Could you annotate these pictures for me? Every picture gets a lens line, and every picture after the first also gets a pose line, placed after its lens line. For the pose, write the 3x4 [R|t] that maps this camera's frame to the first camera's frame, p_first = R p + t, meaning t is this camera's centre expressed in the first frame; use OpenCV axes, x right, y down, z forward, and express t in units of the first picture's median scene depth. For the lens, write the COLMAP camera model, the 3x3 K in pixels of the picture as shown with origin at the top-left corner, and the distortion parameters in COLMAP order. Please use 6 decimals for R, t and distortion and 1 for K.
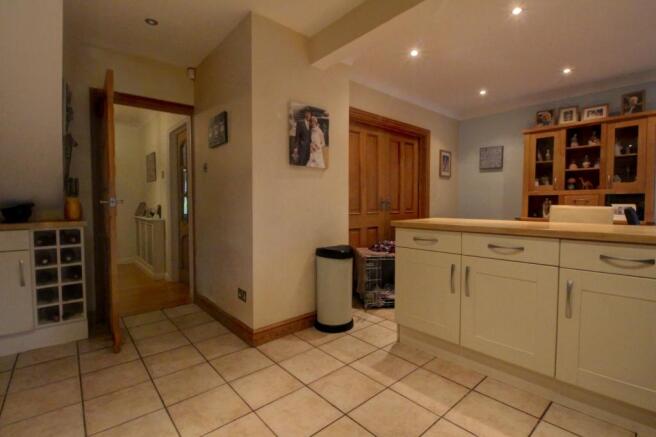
lens RADIAL K [[304.7, 0, 331.0], [0, 304.7, 215.9], [0, 0, 1]] dist [-0.014069, -0.001656]
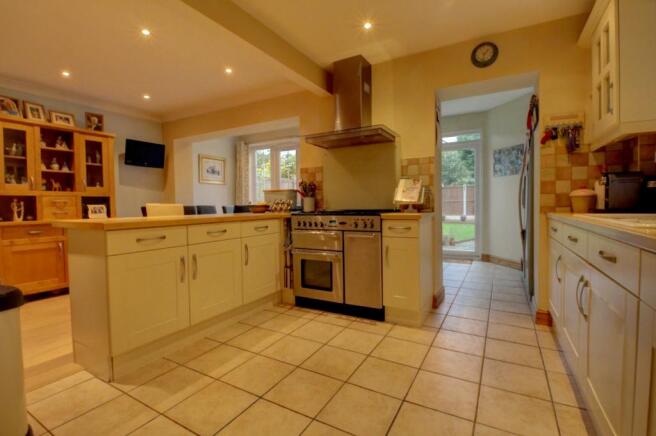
lens RADIAL K [[304.7, 0, 329.4], [0, 304.7, 216.9], [0, 0, 1]] dist [-0.014069, -0.001656]
pose [[-0.327384, -0.033236, 0.944307, -0.491225], [0.053120, 0.997153, 0.053512, -0.006274], [-0.943397, 0.067681, -0.324687, 0.526449]]
